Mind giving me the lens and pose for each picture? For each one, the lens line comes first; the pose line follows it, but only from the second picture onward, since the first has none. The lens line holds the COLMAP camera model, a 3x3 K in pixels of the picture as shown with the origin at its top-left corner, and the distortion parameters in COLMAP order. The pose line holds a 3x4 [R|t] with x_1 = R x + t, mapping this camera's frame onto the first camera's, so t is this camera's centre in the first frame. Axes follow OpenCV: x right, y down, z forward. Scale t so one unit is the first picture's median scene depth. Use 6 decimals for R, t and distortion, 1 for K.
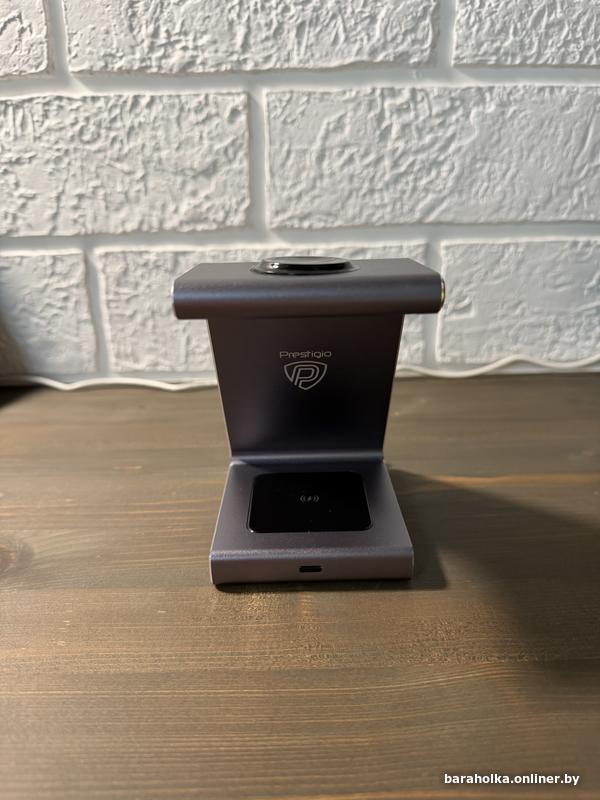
lens RADIAL K [[579.1, 0, 311.0], [0, 579.1, 408.5], [0, 0, 1]] dist [-0.037613, 0.003075]
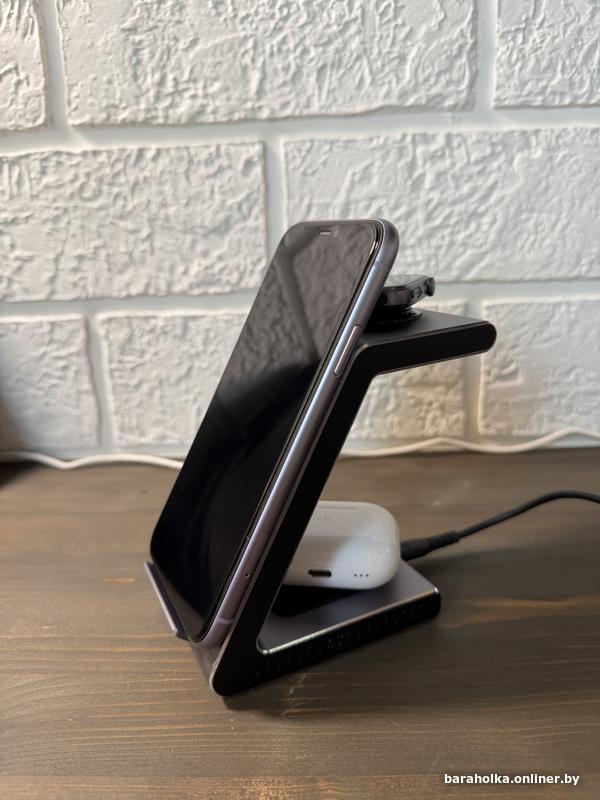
lens RADIAL K [[579.1, 0, 317.3], [0, 579.1, 405.4], [0, 0, 1]] dist [-0.037613, 0.003075]
pose [[0.999055, -0.004719, -0.043197, 0.011209], [0.002015, 0.998047, -0.062438, -0.083514], [0.043407, 0.062292, 0.997114, 0.129304]]
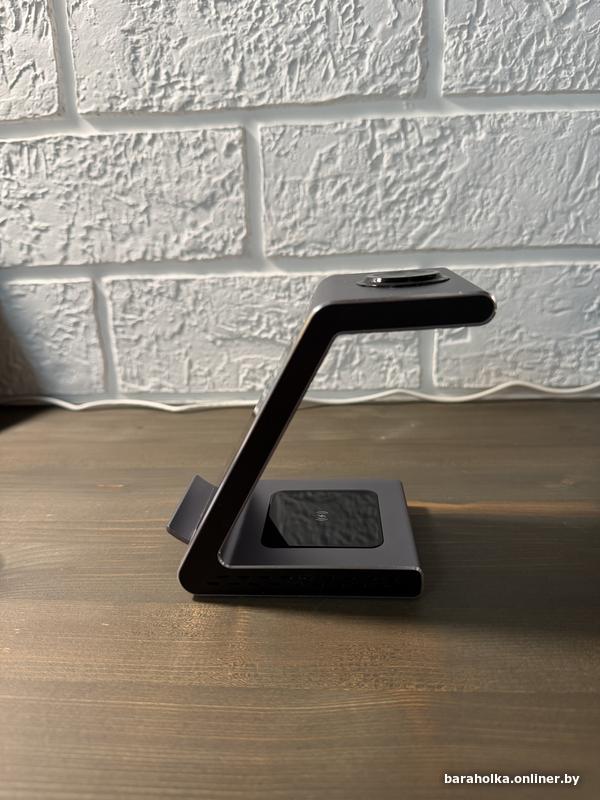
lens RADIAL K [[579.1, 0, 317.8], [0, 579.1, 410.3], [0, 0, 1]] dist [-0.037613, 0.003075]
pose [[0.996469, 0.011994, -0.083094, 0.119722], [-0.014616, 0.999412, -0.031014, -0.006859], [0.082674, 0.032119, 0.996059, -0.014646]]
